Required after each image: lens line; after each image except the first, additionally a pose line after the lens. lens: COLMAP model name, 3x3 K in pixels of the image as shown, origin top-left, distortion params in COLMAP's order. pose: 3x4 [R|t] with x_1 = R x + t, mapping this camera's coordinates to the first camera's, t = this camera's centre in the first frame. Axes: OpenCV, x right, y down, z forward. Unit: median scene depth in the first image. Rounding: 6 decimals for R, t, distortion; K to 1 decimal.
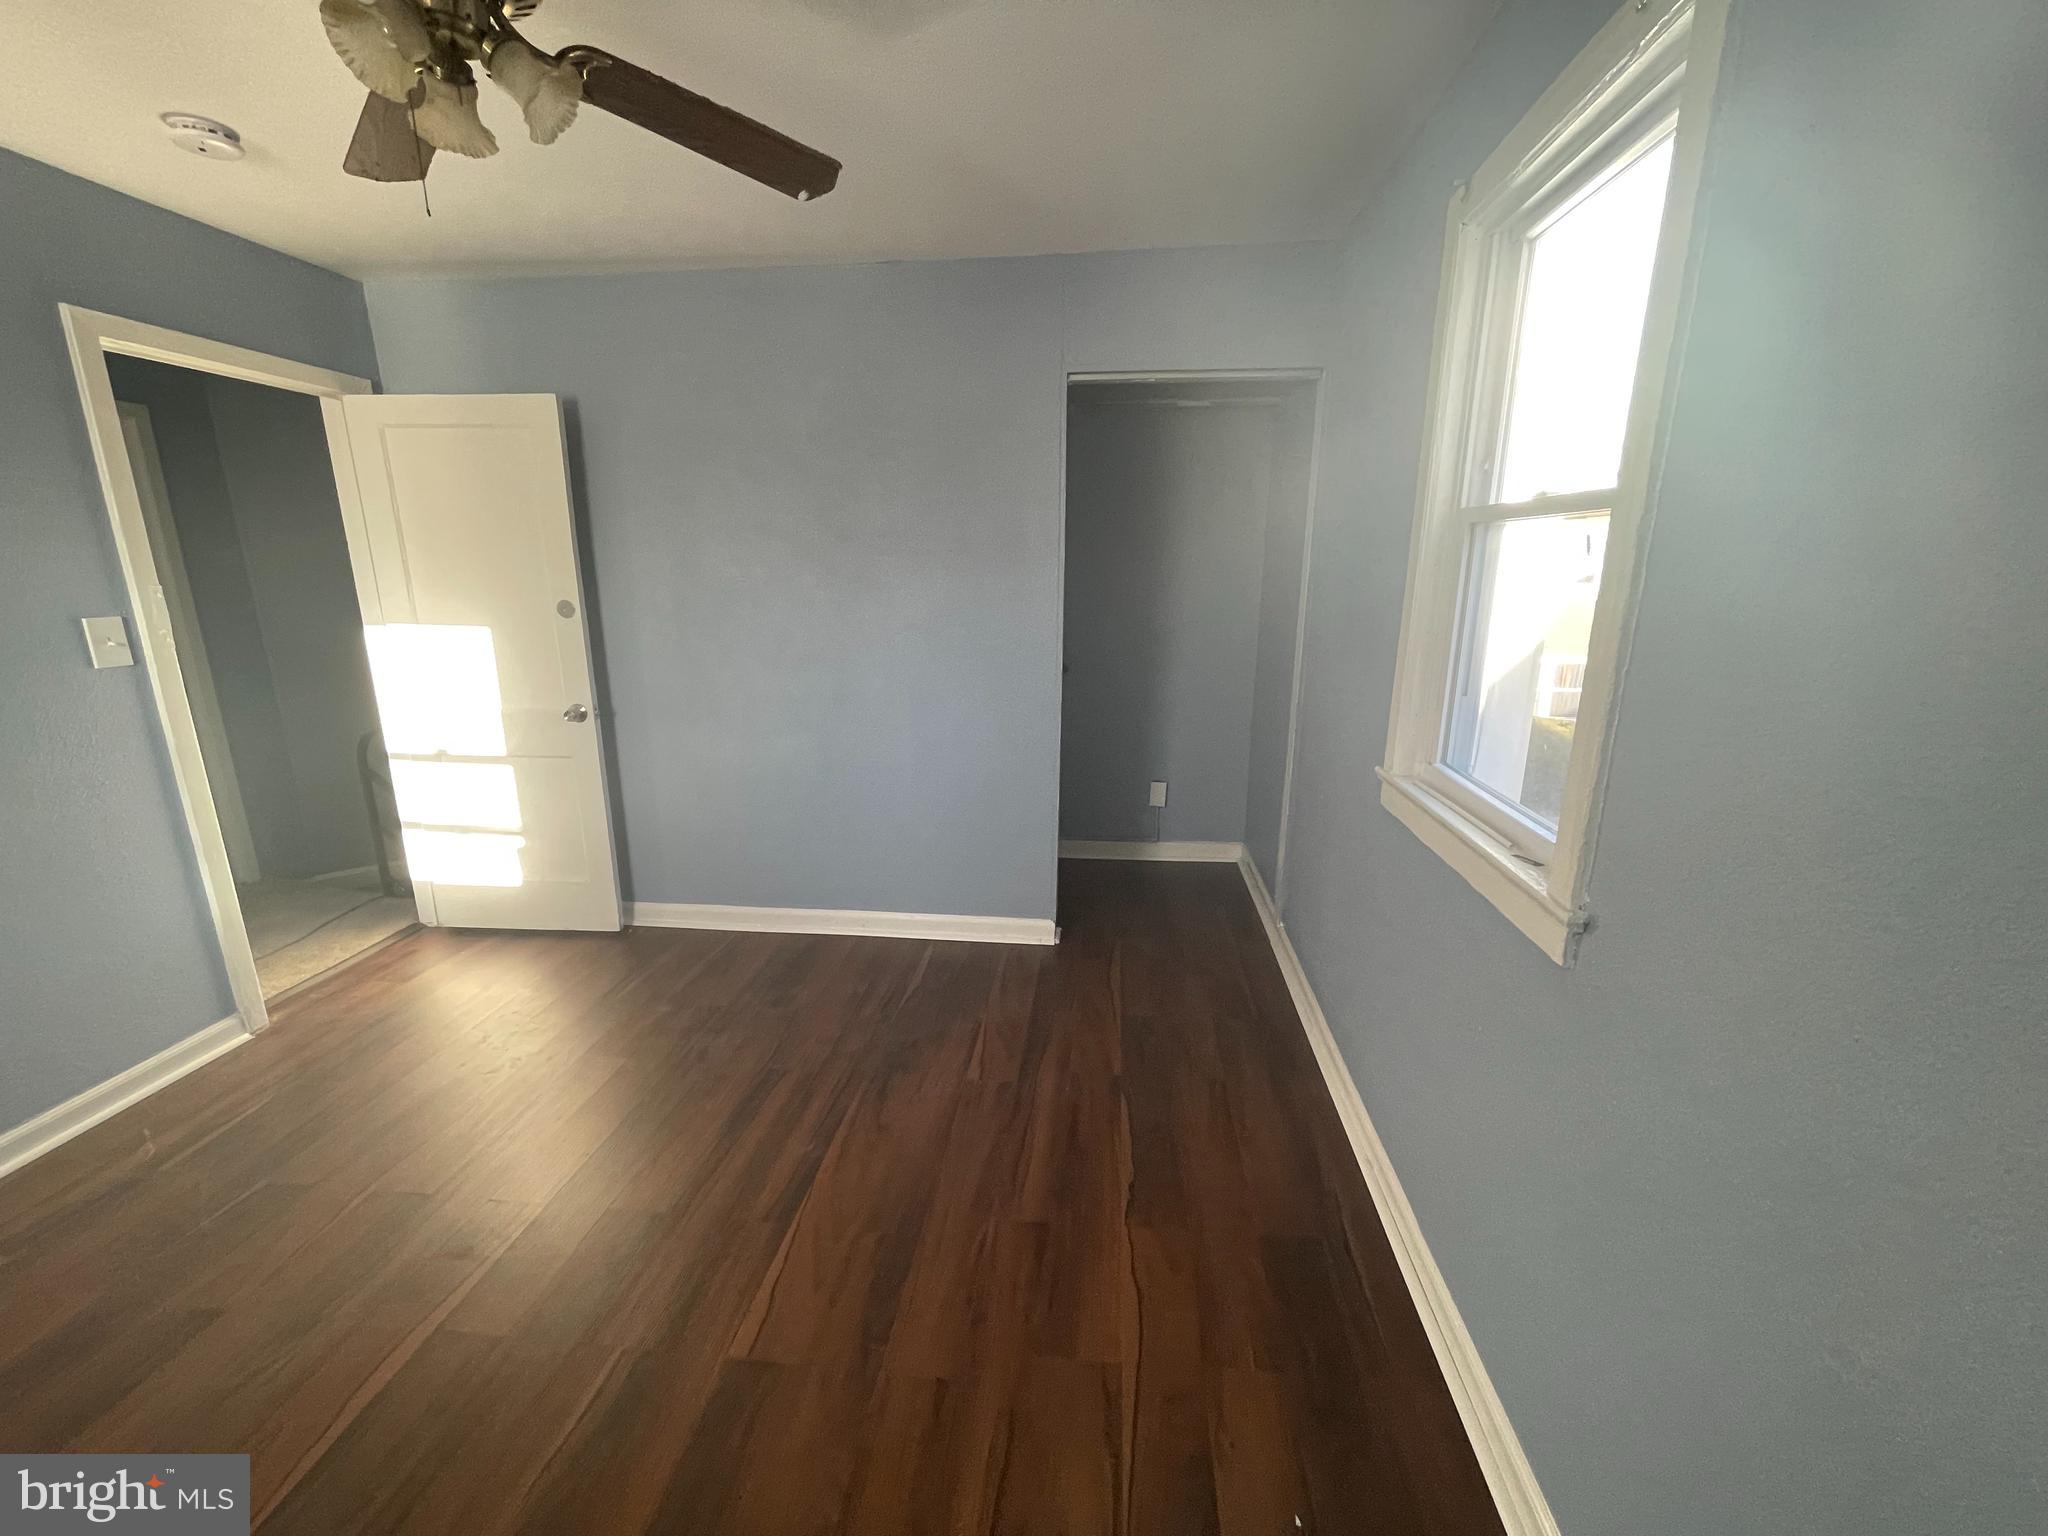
lens RADIAL K [[822.9, 0, 1026.2], [0, 822.9, 770.5], [0, 0, 1]] dist [-0.004621, 0.000156]
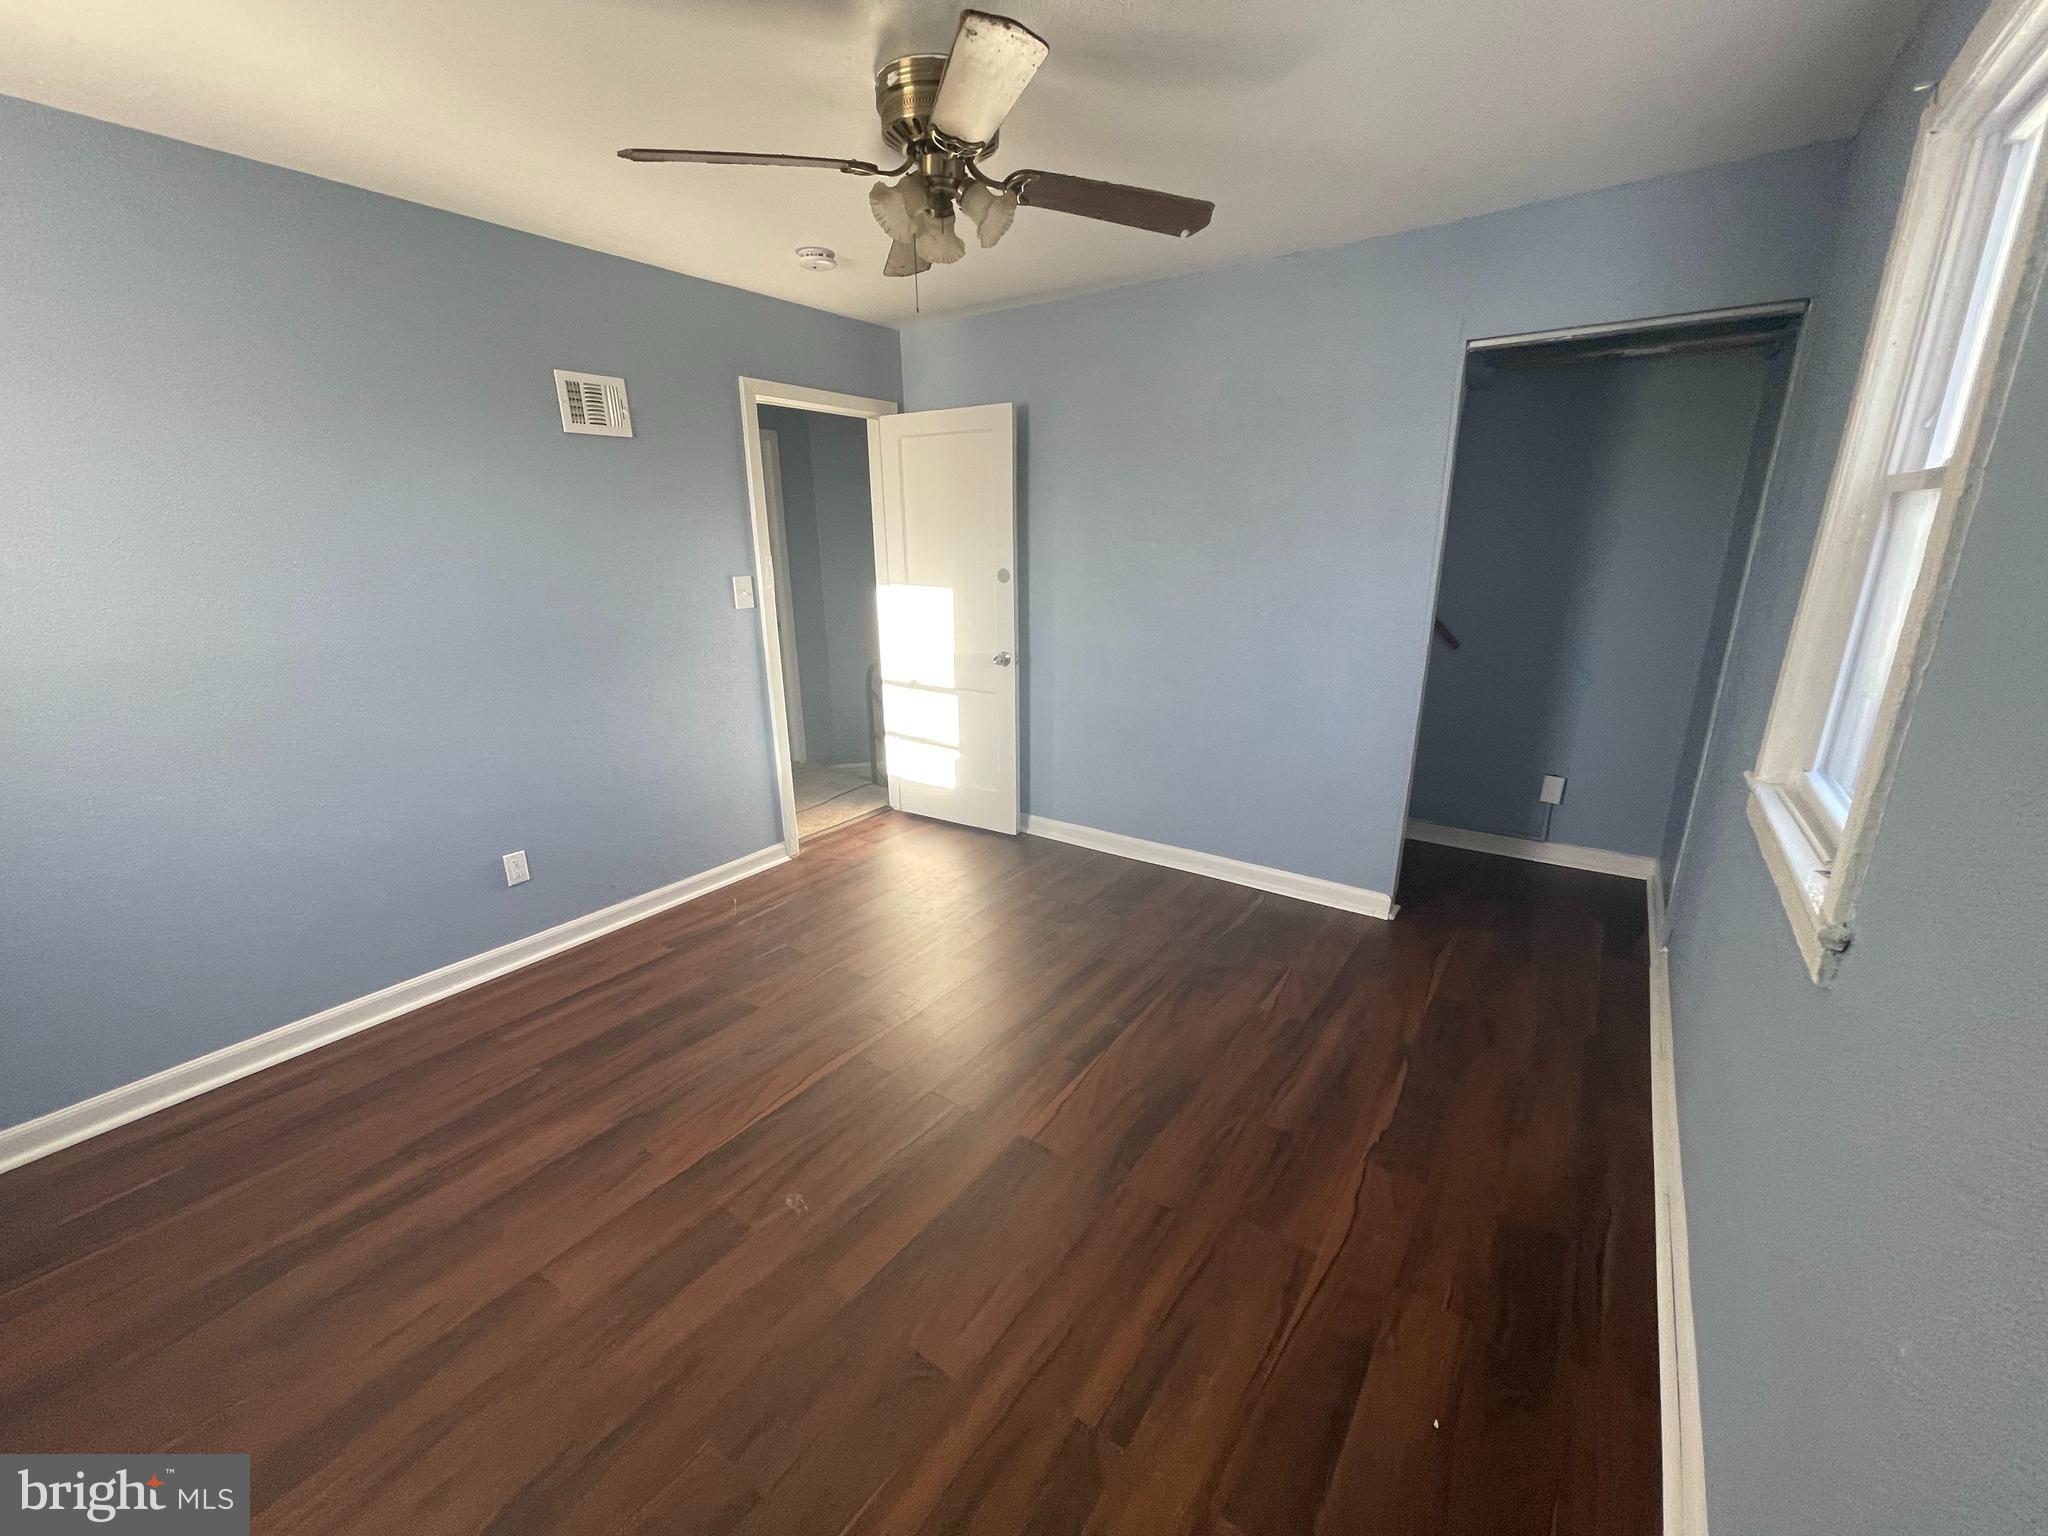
lens RADIAL K [[822.9, 0, 1028.7], [0, 822.9, 770.8], [0, 0, 1]] dist [-0.004621, 0.000156]
pose [[0.871114, 0.127907, -0.474130, 0.131122], [-0.109030, 0.991762, 0.067231, 0.015094], [0.478824, -0.006871, 0.877884, -0.112164]]
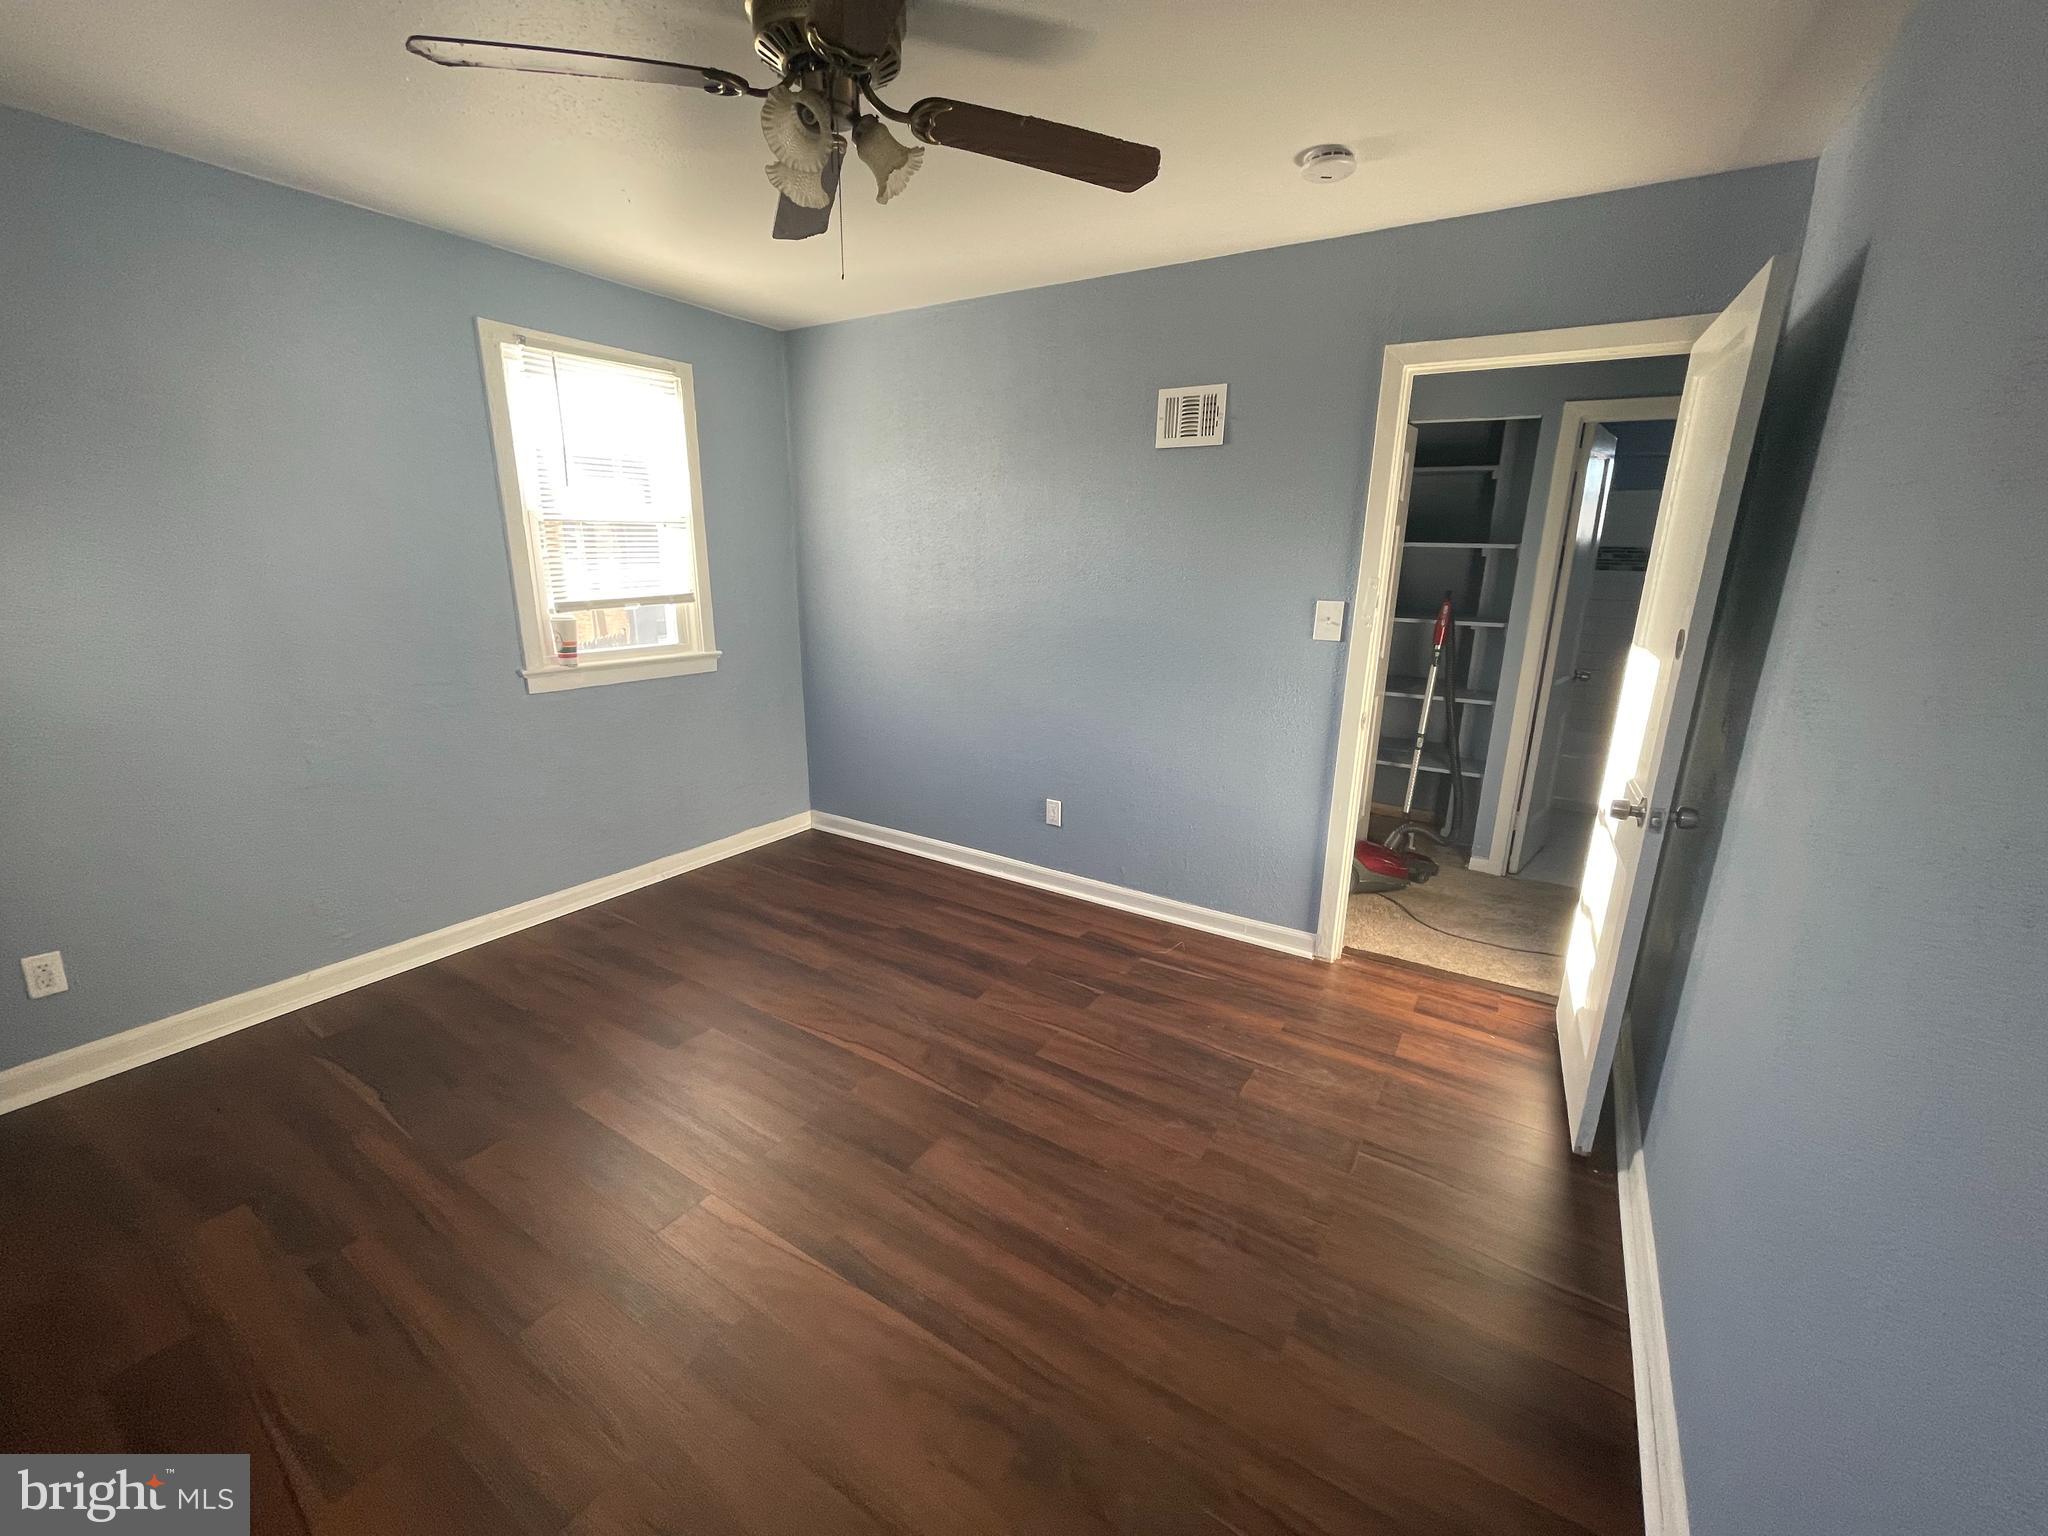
lens RADIAL K [[822.9, 0, 1027.9], [0, 822.9, 770.5], [0, 0, 1]] dist [-0.004621, 0.000156]
pose [[-0.436143, 0.220042, -0.872560, 0.216793], [-0.241904, 0.905282, 0.349208, -0.240103], [0.866754, 0.363381, -0.341603, 0.961044]]
